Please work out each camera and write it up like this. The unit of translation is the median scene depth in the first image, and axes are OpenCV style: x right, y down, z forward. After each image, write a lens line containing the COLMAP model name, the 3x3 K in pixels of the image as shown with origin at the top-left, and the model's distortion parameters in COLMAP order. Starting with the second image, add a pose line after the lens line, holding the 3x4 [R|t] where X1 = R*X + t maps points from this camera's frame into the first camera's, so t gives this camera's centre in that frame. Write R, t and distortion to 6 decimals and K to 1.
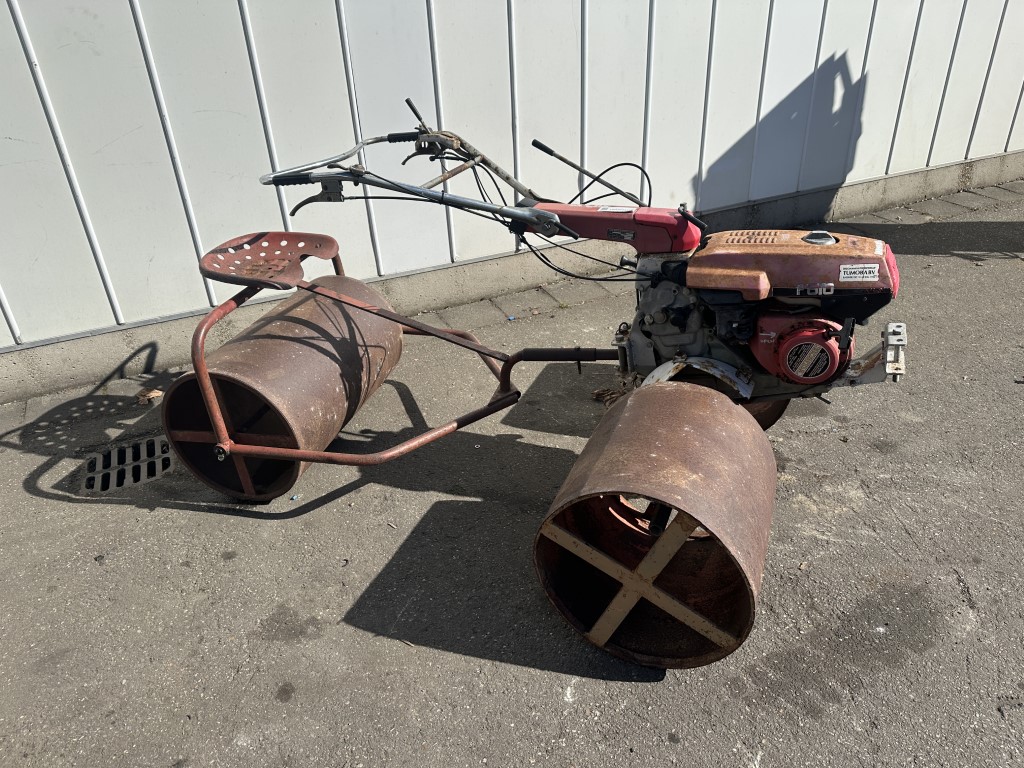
lens RADIAL K [[717.8, 0, 512.2], [0, 717.8, 375.5], [0, 0, 1]] dist [0.011840, -0.022056]
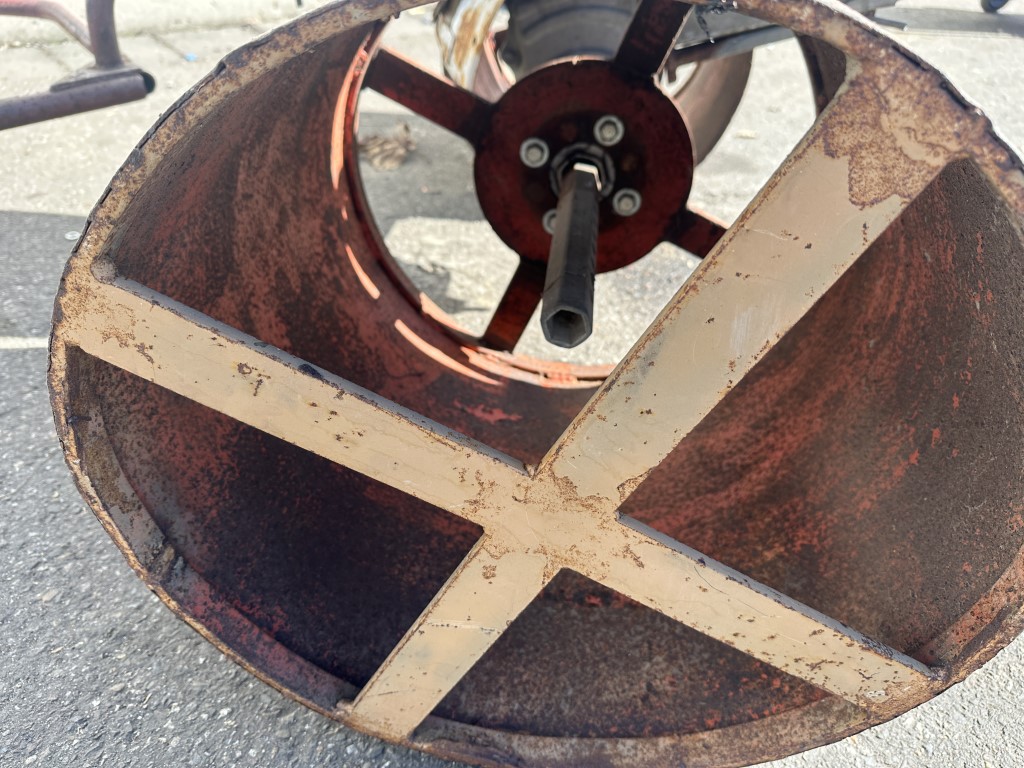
lens RADIAL K [[717.8, 0, 533.5], [0, 717.8, 391.5], [0, 0, 1]] dist [0.011840, -0.022056]
pose [[0.941400, -0.079410, 0.327812, 0.073810], [0.031026, 0.988158, 0.150273, 0.160862], [-0.335863, -0.131296, 0.932715, 0.595679]]
